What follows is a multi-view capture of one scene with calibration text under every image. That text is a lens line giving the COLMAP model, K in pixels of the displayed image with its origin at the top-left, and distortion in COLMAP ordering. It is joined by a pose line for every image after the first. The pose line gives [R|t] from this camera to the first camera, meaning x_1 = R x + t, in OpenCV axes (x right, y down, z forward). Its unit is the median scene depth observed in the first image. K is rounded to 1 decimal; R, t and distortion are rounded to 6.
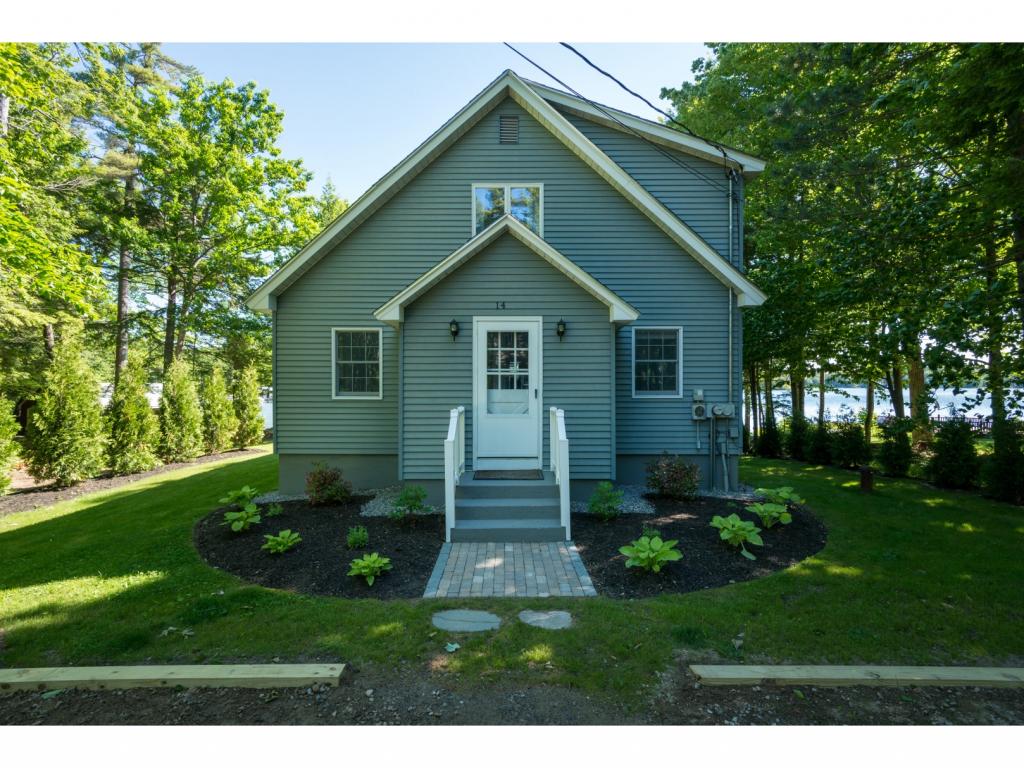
lens RADIAL K [[459.1, 0, 512.1], [0, 459.1, 378.2], [0, 0, 1]] dist [0.000064, 0.000196]
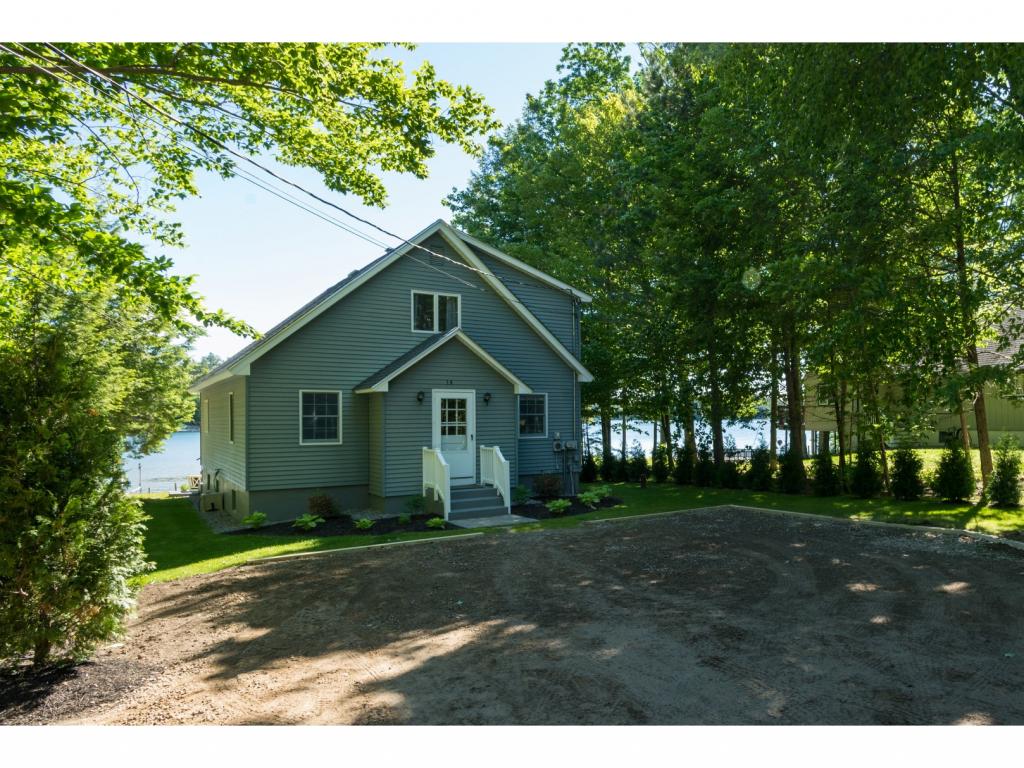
lens RADIAL K [[517.5, 0, 512.0], [0, 517.5, 411.5], [0, 0, 1]] dist [0.028661, 0.000470]
pose [[0.928717, -0.004188, 0.370765, -0.420205], [0.008217, 0.999923, -0.009288, -0.033821], [-0.370697, 0.011672, 0.928680, -0.639471]]
